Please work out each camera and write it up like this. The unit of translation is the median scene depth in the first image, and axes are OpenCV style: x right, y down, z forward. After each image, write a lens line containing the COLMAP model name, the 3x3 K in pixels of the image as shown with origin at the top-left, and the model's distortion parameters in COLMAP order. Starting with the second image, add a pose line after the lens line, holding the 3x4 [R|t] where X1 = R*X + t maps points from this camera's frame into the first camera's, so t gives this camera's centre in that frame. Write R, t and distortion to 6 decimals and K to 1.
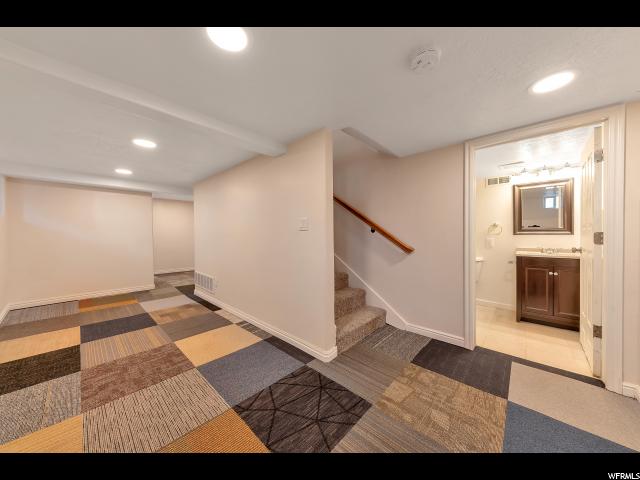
lens RADIAL K [[222.4, 0, 319.4], [0, 222.4, 237.4], [0, 0, 1]] dist [-0.001118, -0.000230]
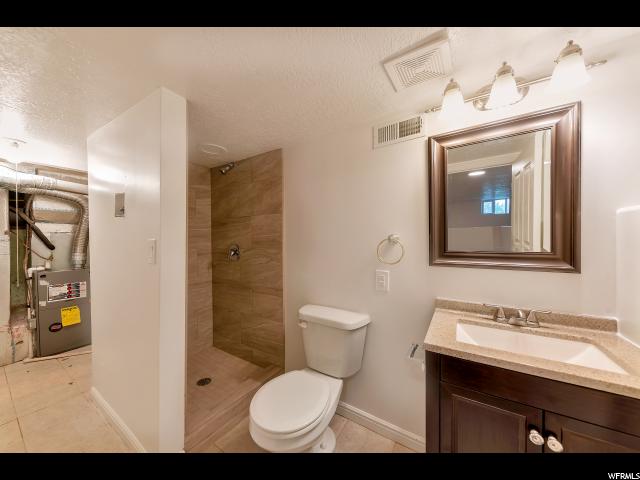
lens RADIAL K [[222.4, 0, 319.3], [0, 222.4, 243.5], [0, 0, 1]] dist [-0.001118, -0.000230]
pose [[0.984755, -0.000237, 0.173949, 0.613635], [0.000231, 1.000000, 0.000054, -0.050268], [-0.173949, -0.000013, 0.984755, 0.646481]]
